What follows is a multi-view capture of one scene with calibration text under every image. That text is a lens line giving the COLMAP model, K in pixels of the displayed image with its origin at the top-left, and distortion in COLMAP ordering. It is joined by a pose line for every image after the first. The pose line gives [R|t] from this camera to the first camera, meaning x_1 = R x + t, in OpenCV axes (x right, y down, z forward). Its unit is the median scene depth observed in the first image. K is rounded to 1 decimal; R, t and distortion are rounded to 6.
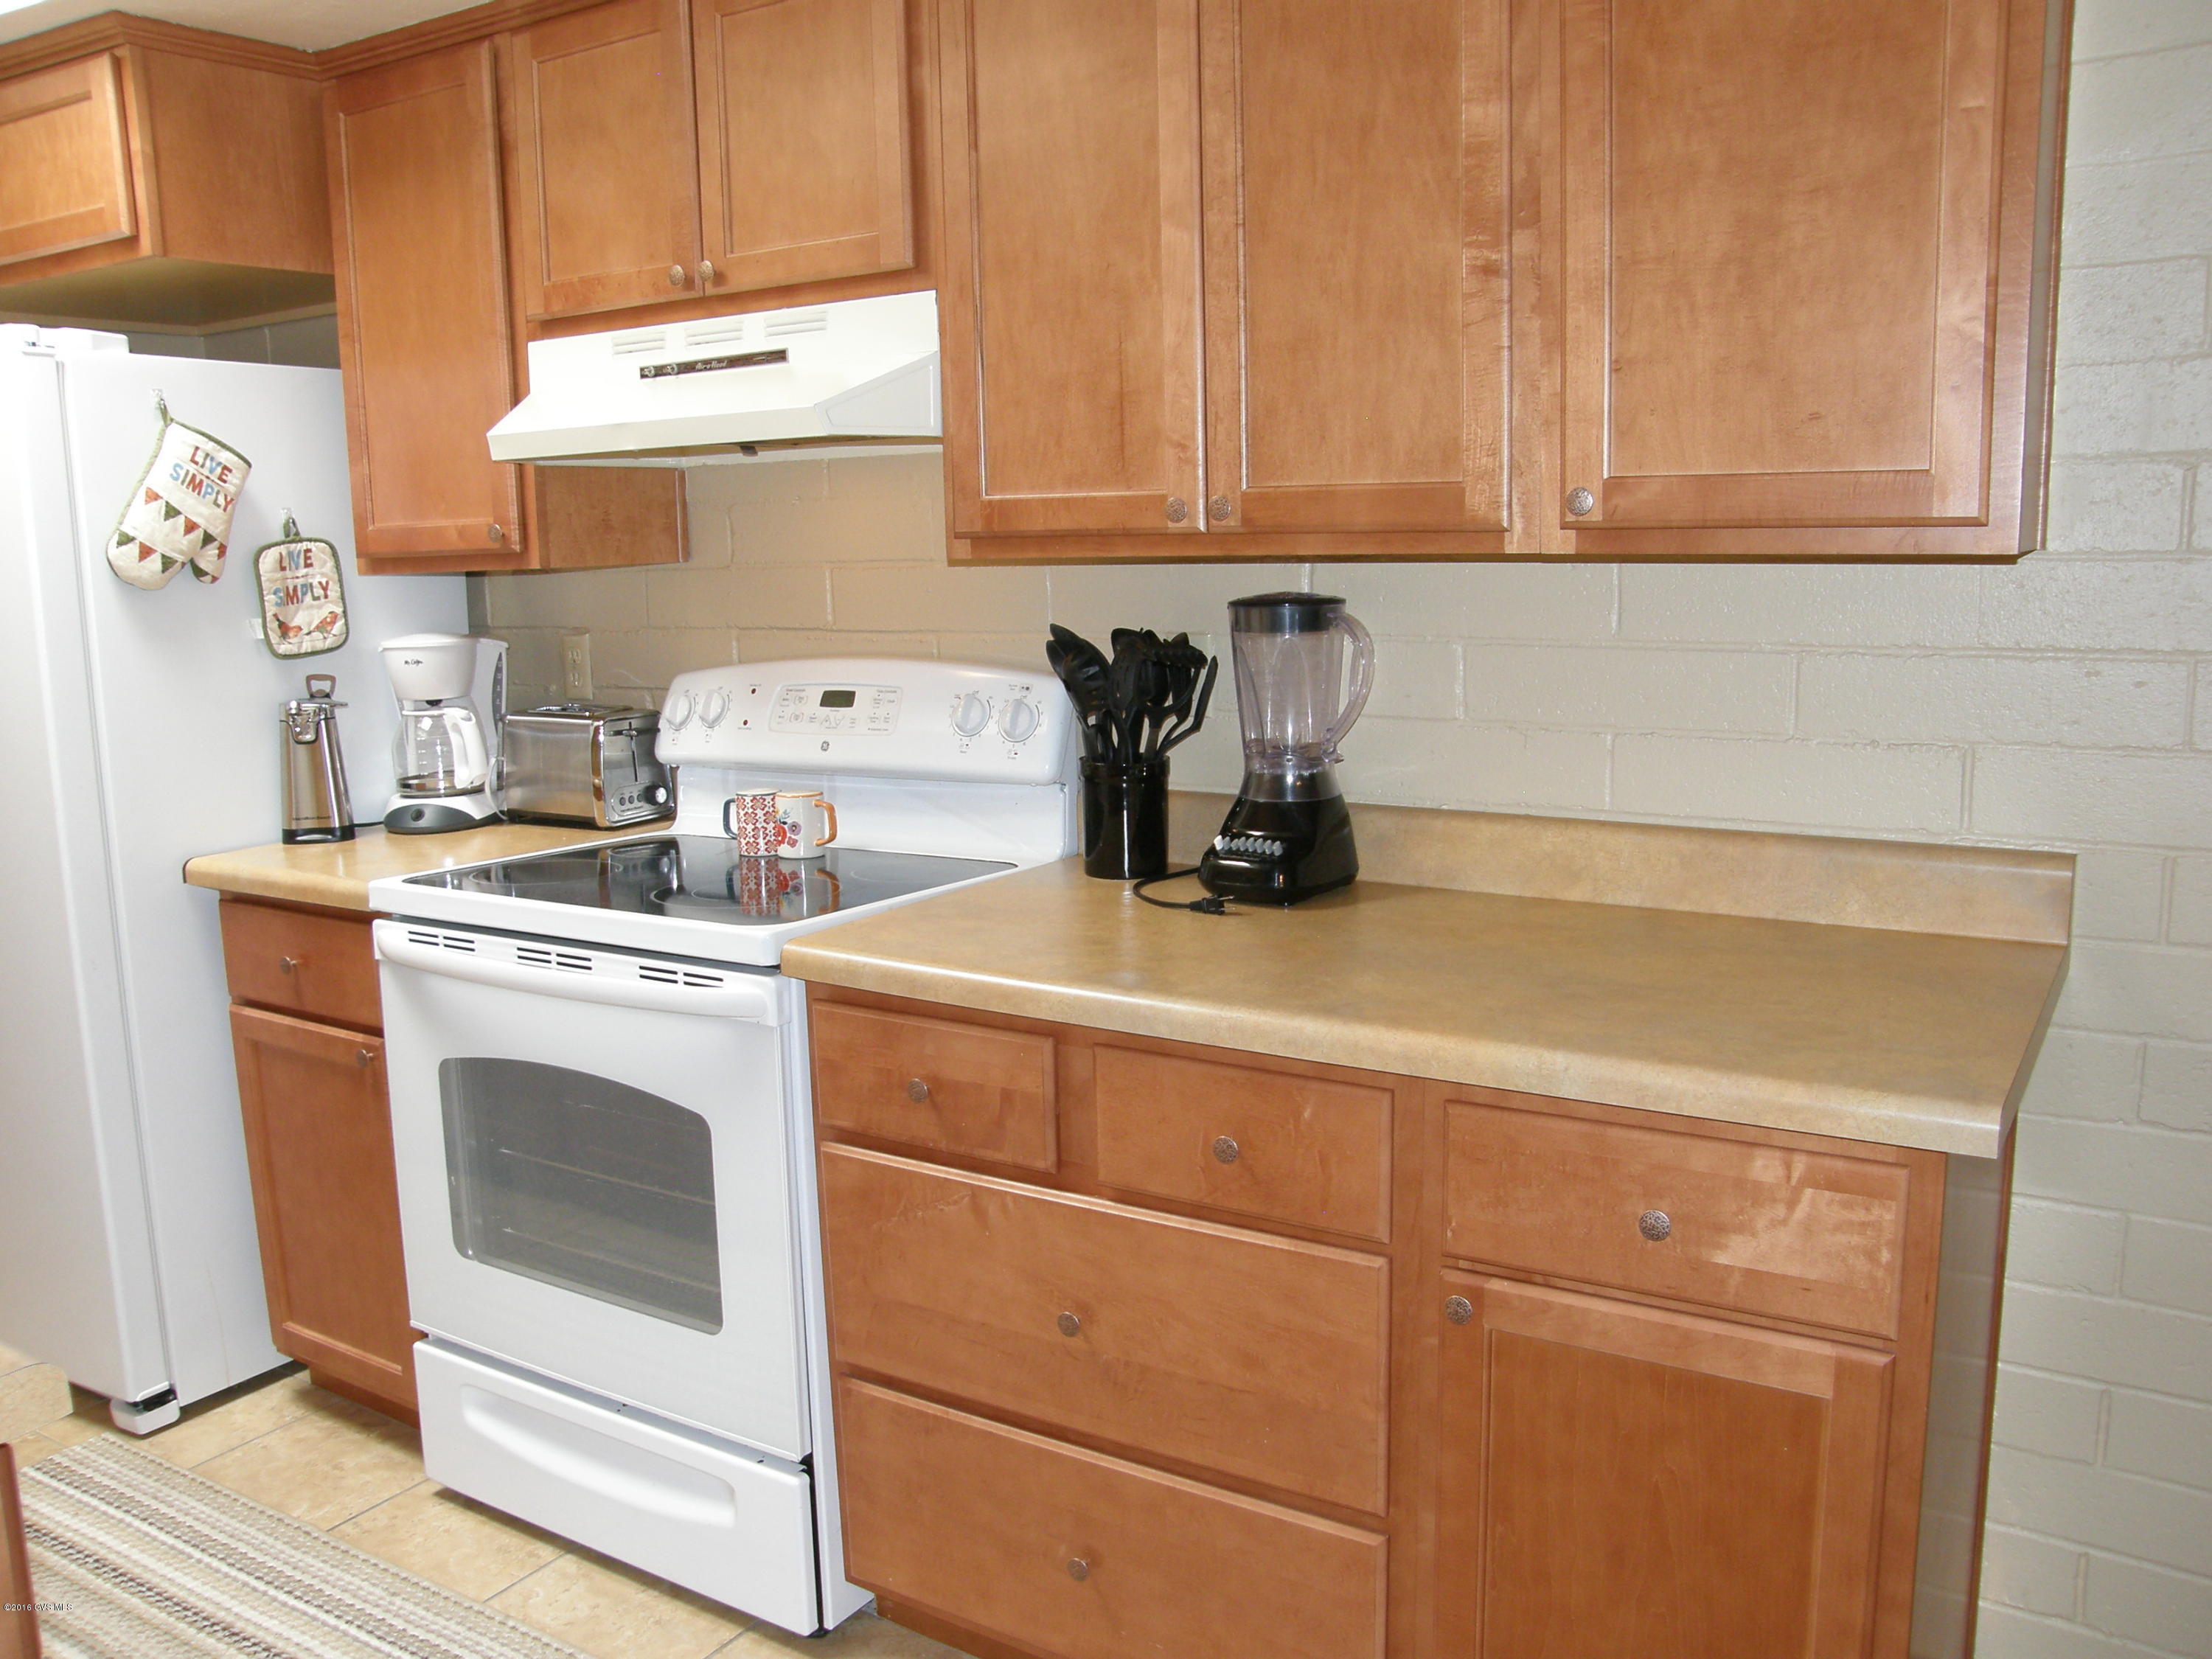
lens RADIAL K [[1763.3, 0, 1106.0], [0, 1763.3, 829.5], [0, 0, 1]] dist [-0.067413, 0.002599]
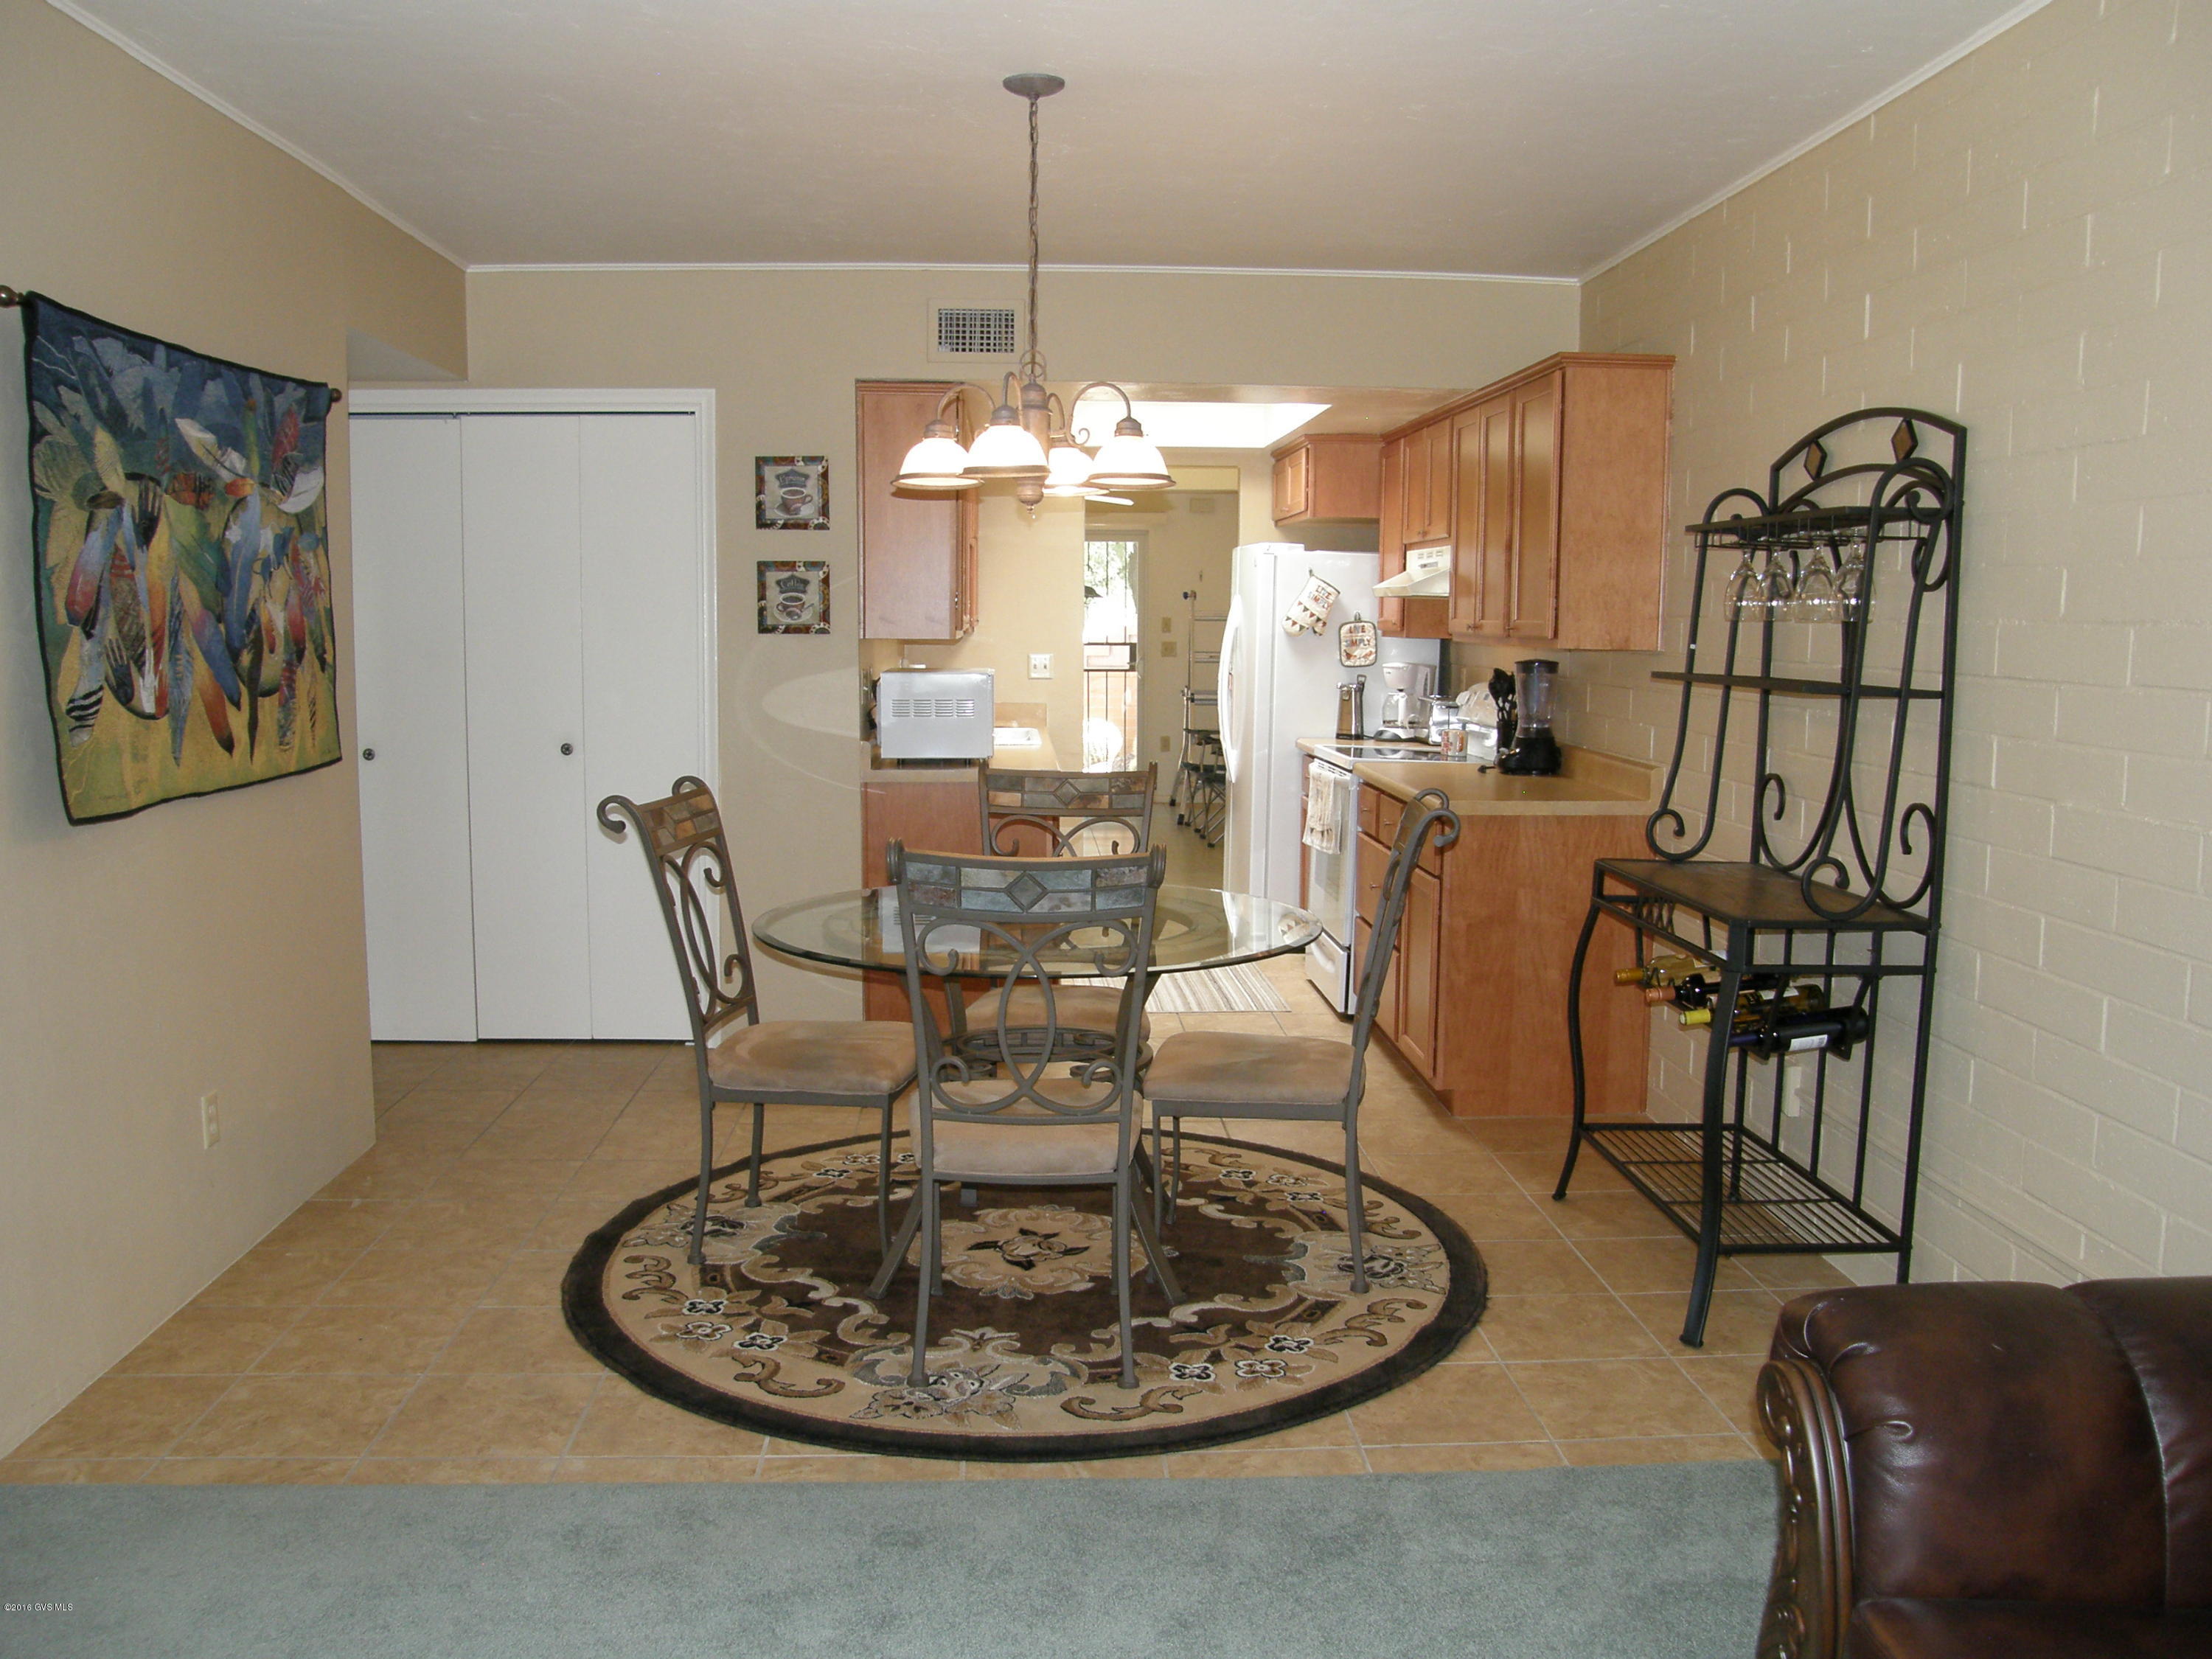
lens RADIAL K [[1763.3, 0, 1106.0], [0, 1763.3, 829.5], [0, 0, 1]] dist [-0.067413, 0.002599]
pose [[0.566086, 0.118457, -0.815791, 1.524330], [-0.165153, 0.985855, 0.028550, 0.126099], [0.807633, 0.118568, 0.577642, -0.784463]]
